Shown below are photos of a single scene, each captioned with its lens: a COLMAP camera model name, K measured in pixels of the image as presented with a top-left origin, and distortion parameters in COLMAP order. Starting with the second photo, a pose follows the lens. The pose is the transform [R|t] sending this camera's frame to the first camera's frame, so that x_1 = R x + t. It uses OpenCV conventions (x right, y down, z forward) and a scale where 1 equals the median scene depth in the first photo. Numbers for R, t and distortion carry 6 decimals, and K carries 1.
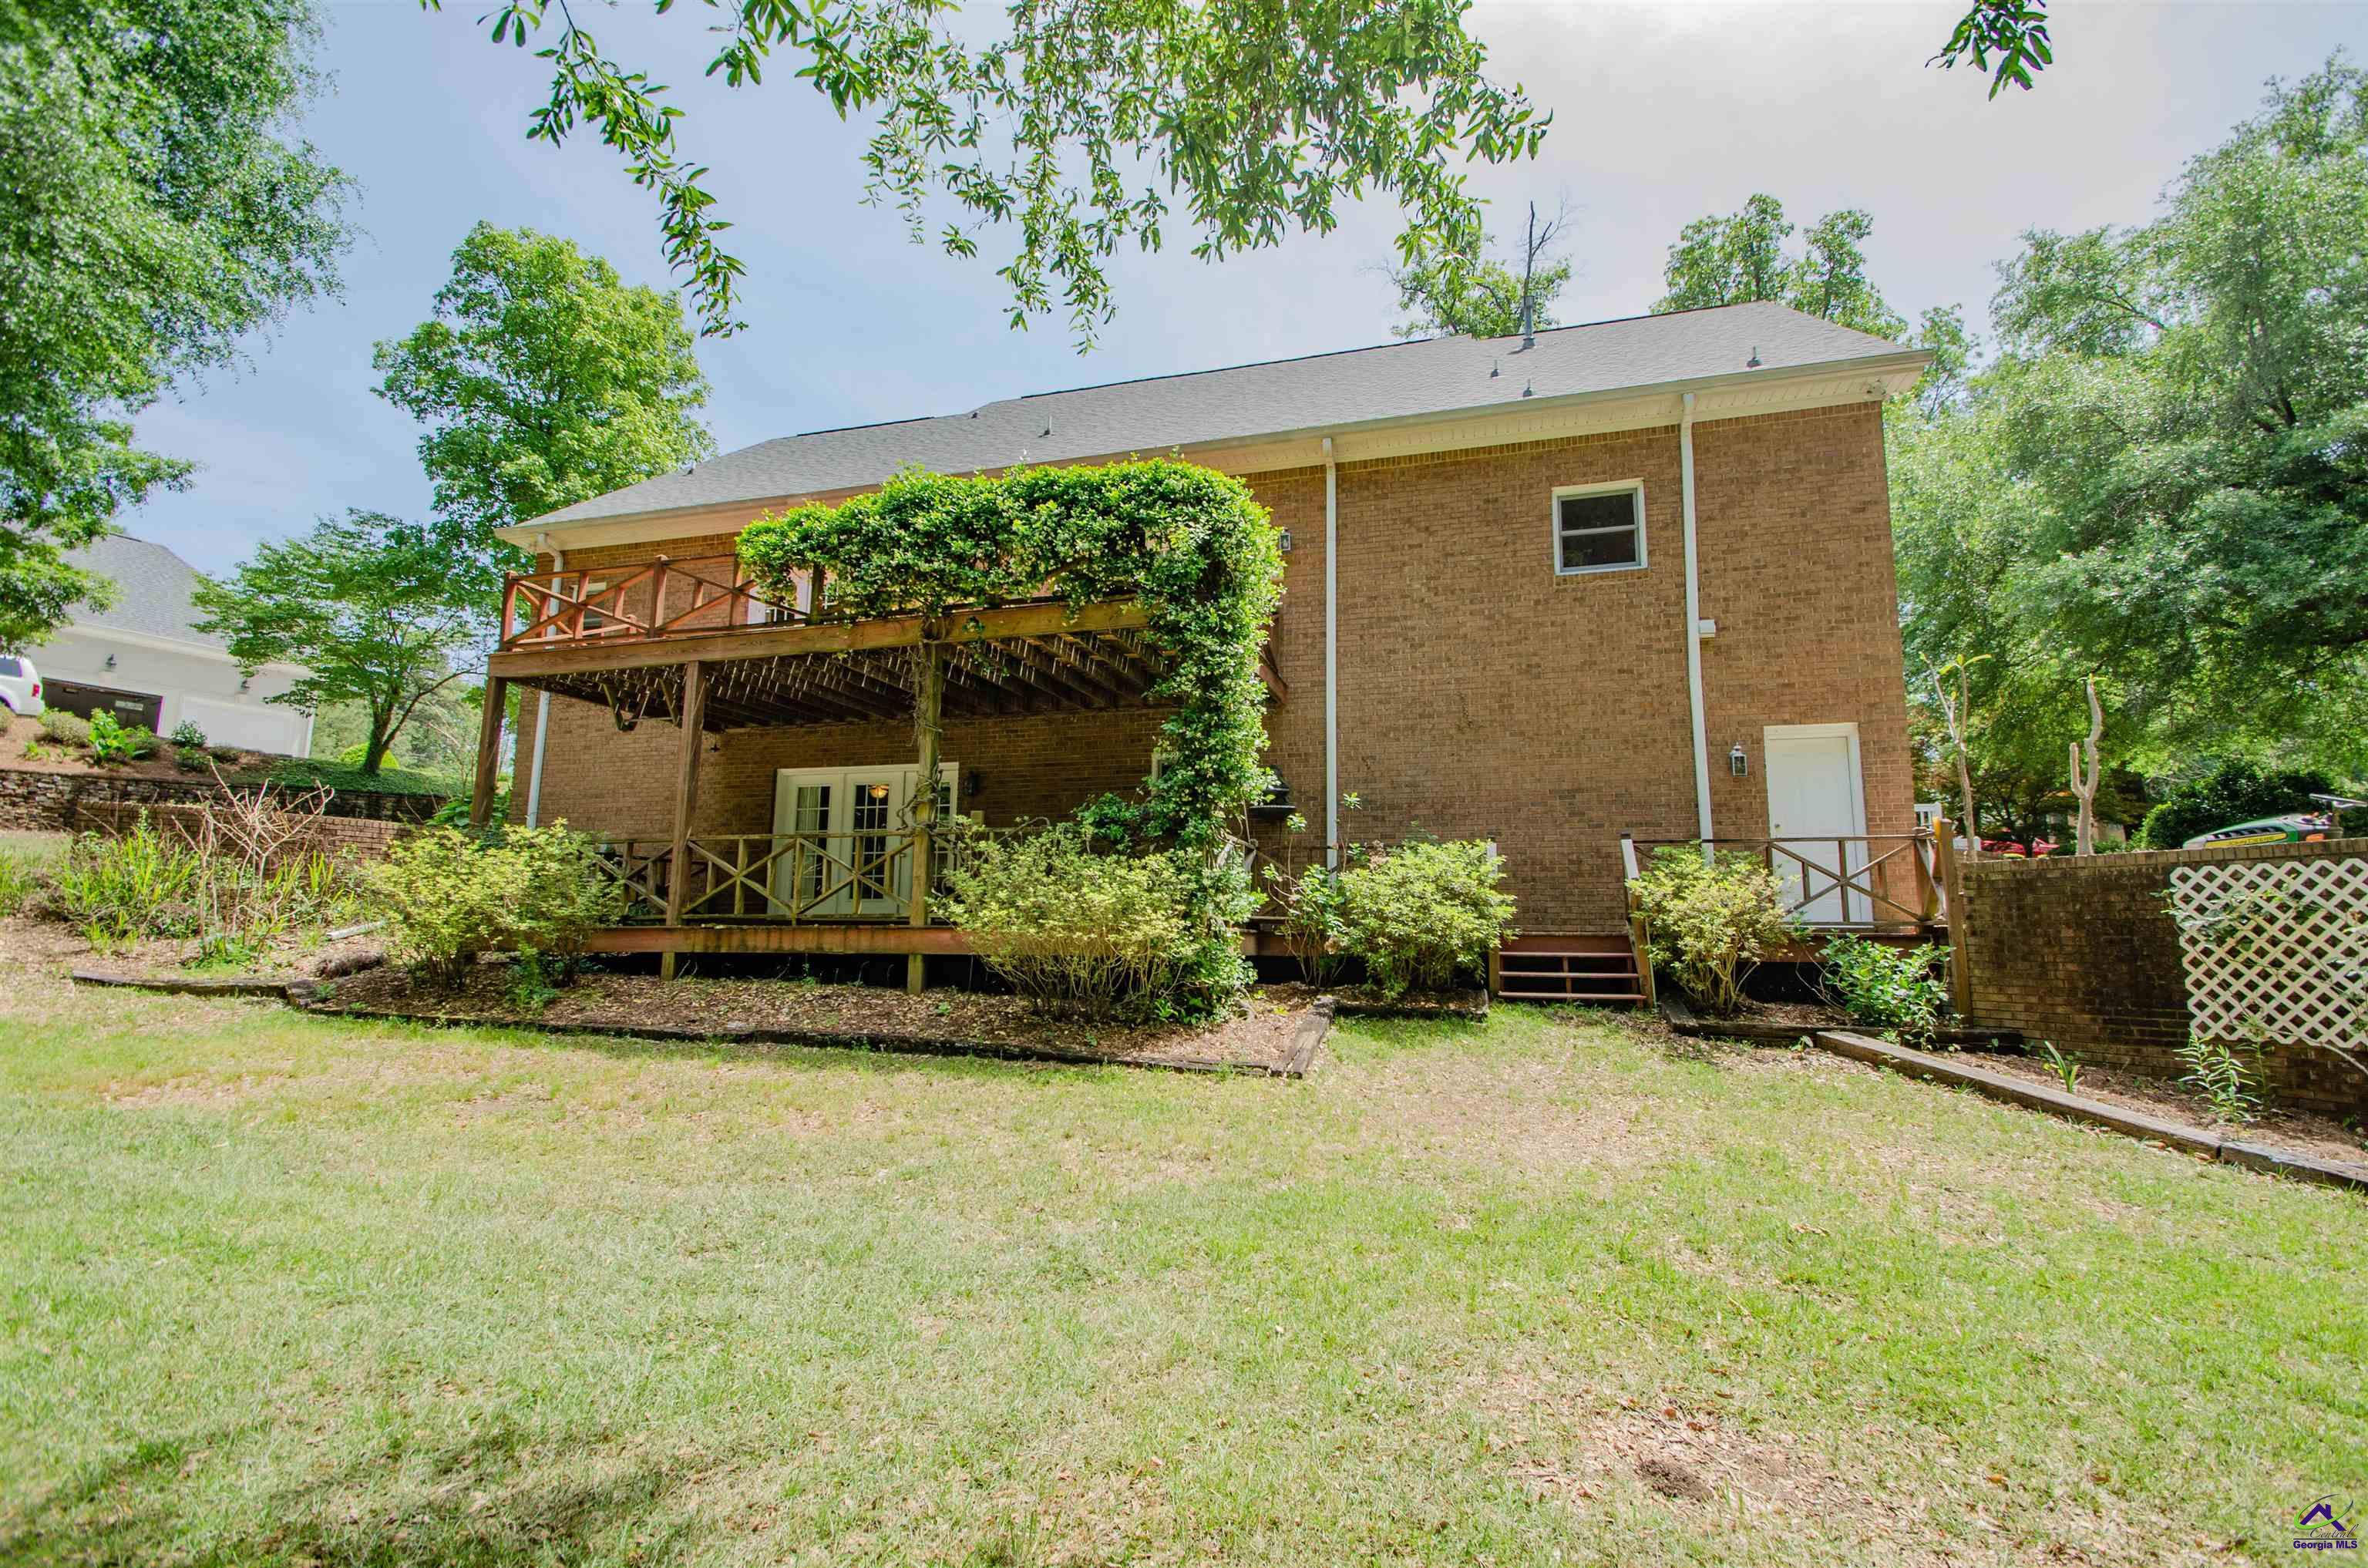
lens RADIAL K [[1047.8, 0, 1184.4], [0, 1047.8, 777.8], [0, 0, 1]] dist [0.000979, -0.012860]
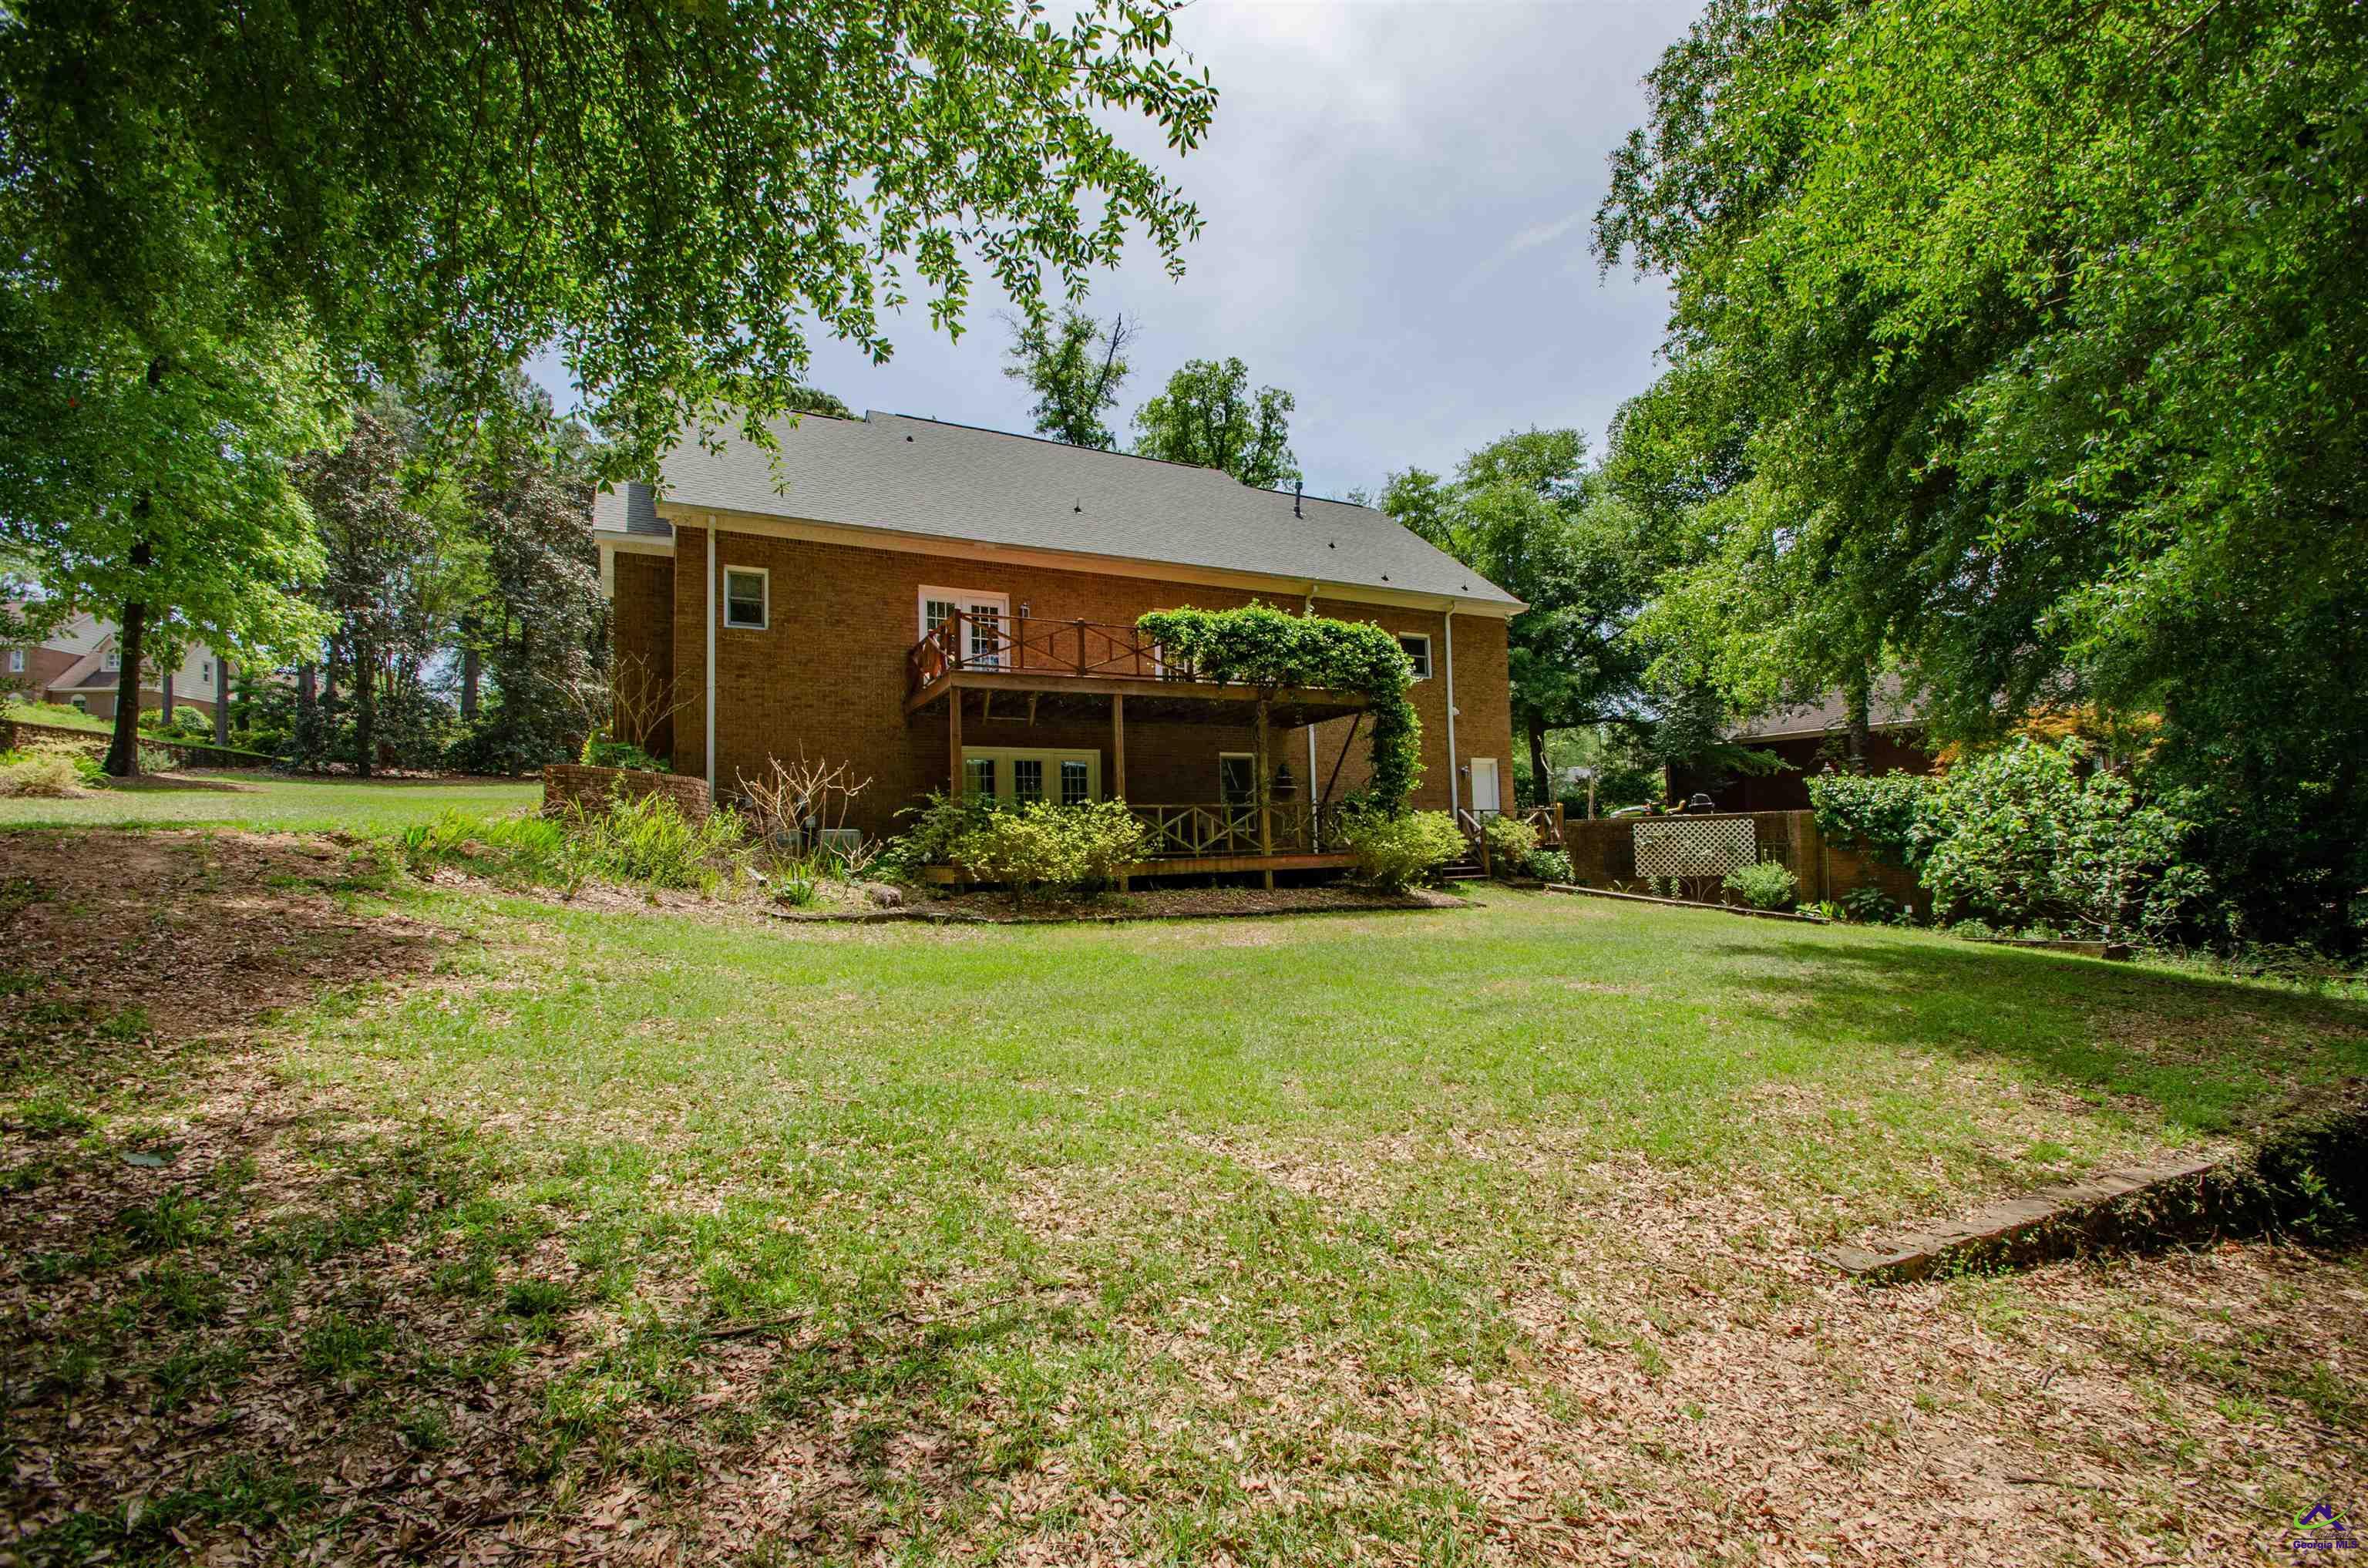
lens RADIAL K [[1030.1, 0, 1184.0], [0, 1030.1, 784.0], [0, 0, 1]] dist [0.003310, -0.010016]
pose [[0.736382, 0.018412, 0.676316, -1.551567], [-0.066505, 0.996758, 0.045276, -0.057725], [-0.673289, -0.078319, 0.735219, -0.238546]]
